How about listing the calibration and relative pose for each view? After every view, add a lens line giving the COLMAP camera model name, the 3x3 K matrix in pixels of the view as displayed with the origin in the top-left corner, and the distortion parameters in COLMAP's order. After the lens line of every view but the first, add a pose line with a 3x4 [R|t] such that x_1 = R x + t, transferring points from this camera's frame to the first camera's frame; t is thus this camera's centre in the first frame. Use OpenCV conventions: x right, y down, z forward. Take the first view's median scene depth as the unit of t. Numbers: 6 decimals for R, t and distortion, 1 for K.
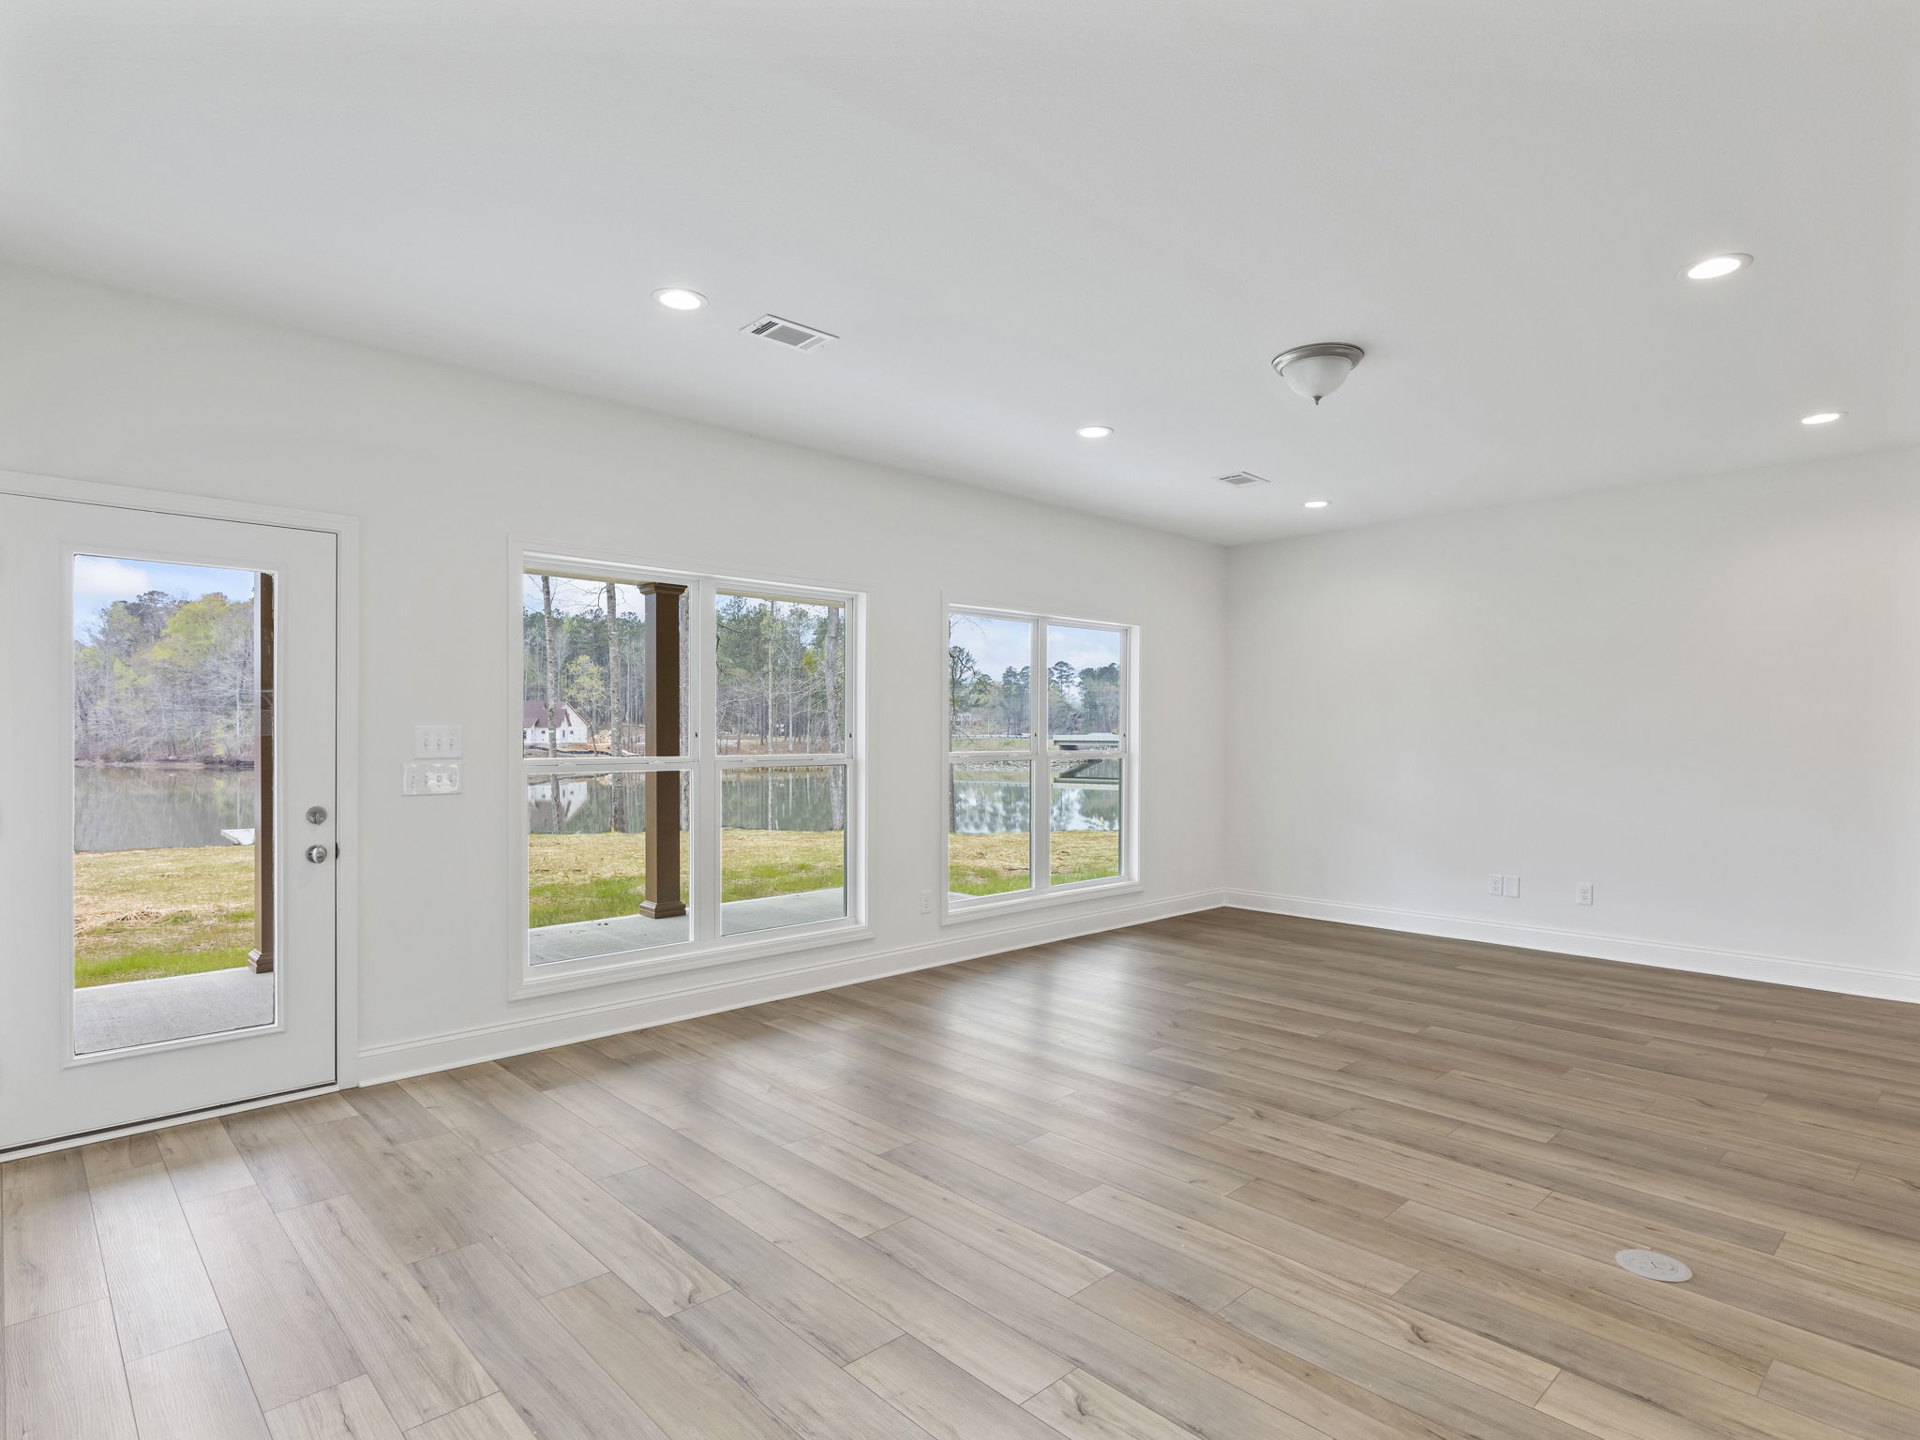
lens RADIAL K [[1033.0, 0, 966.5], [0, 1033.0, 728.6], [0, 0, 1]] dist [-0.002667, -0.000416]
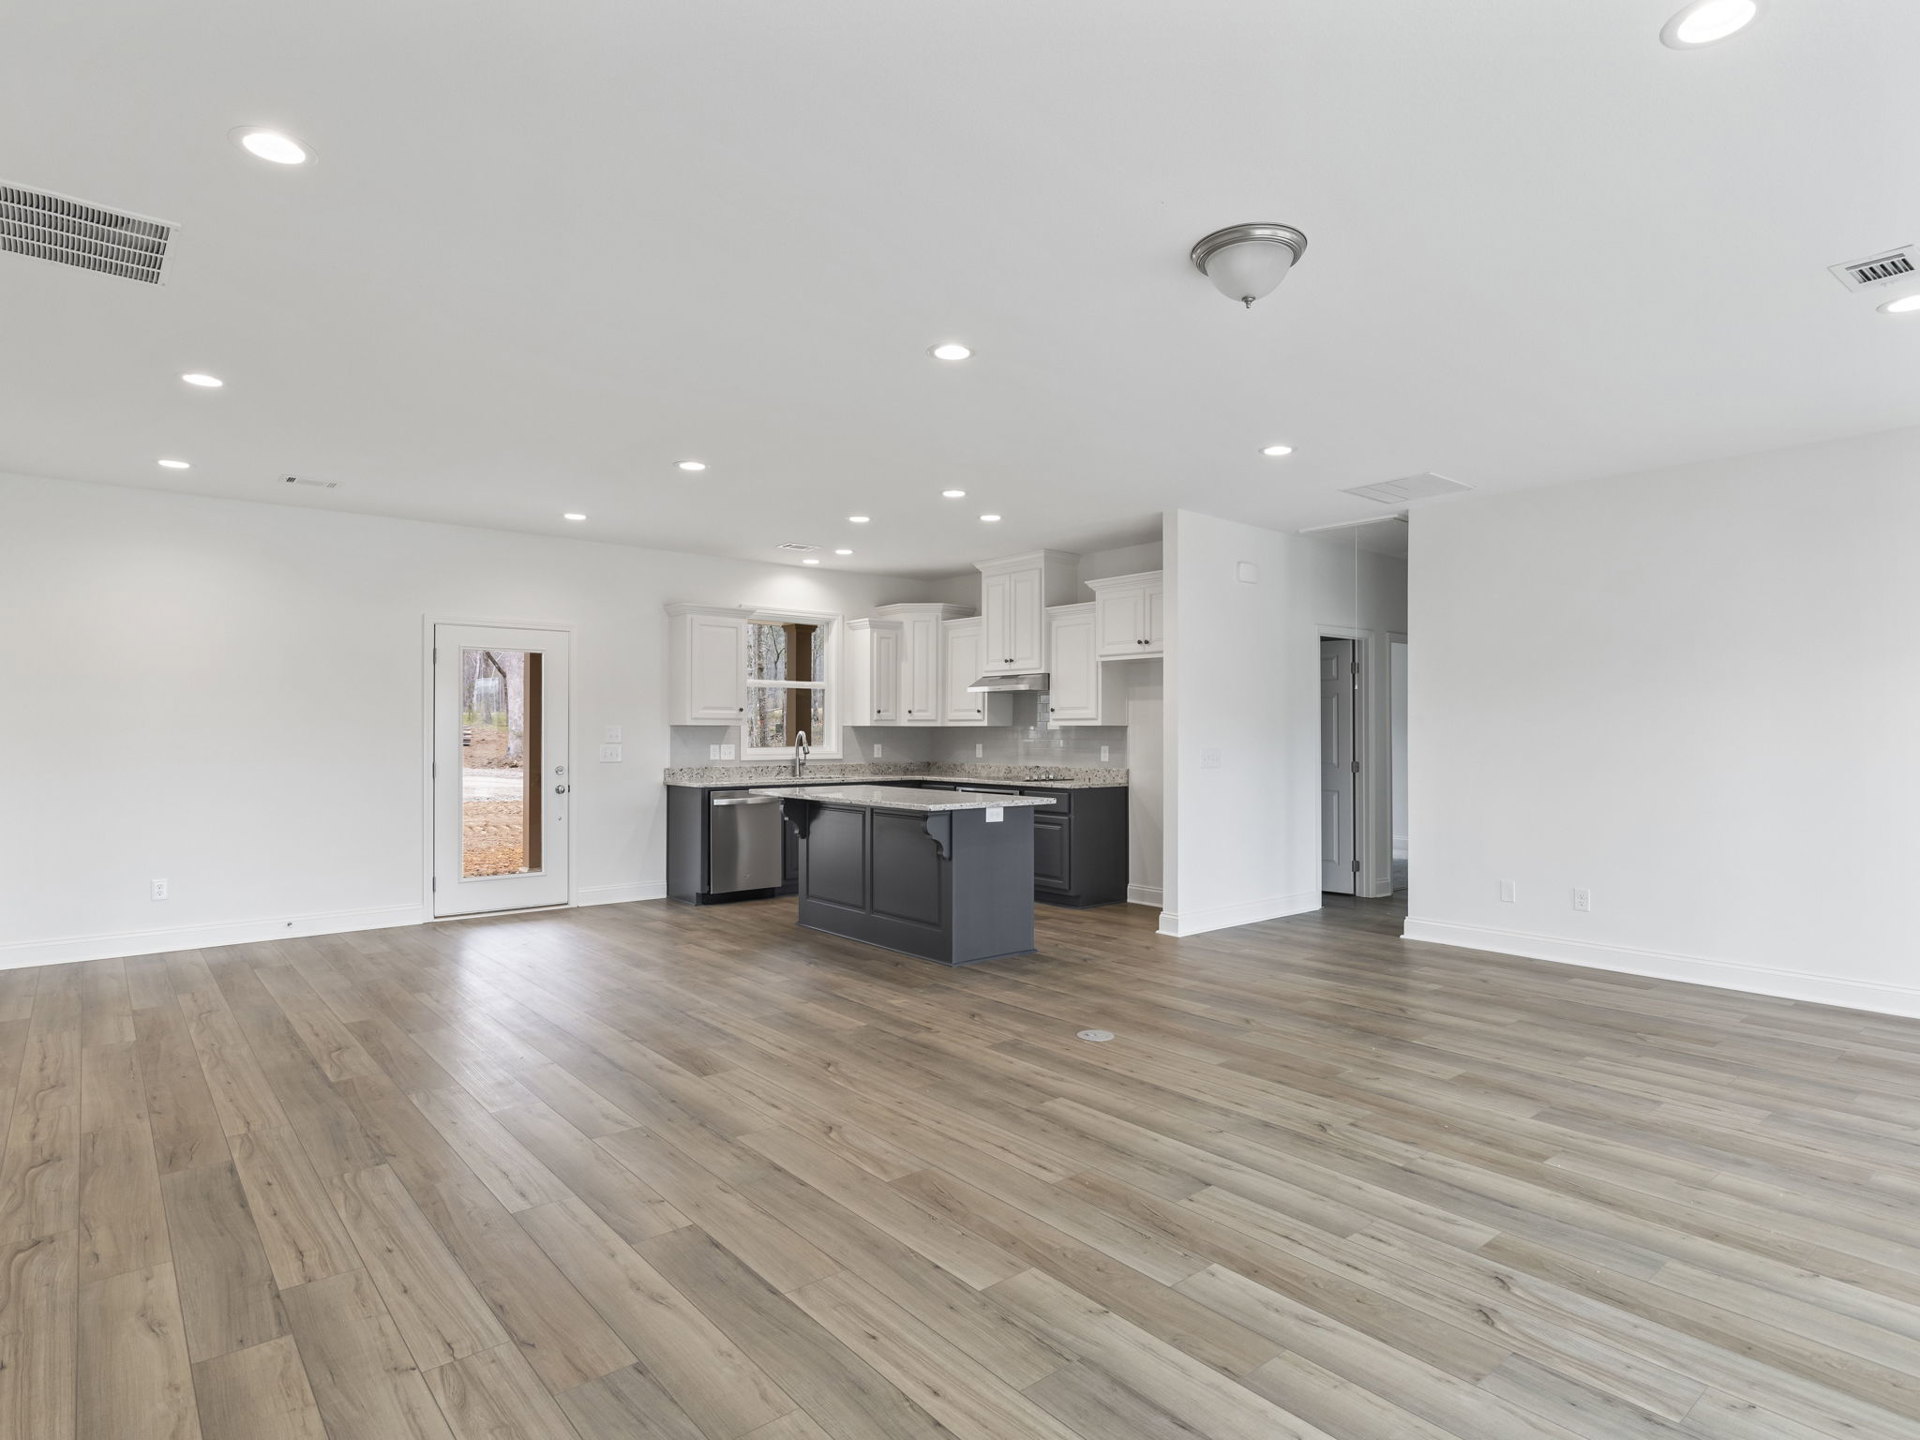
lens RADIAL K [[1033.0, 0, 966.5], [0, 1033.0, 728.6], [0, 0, 1]] dist [-0.002667, -0.000416]
pose [[-0.997597, -0.004135, 0.069163, 0.541778], [-0.004393, 0.999984, -0.003572, 0.006196], [-0.069147, -0.003867, -0.997599, 1.957071]]
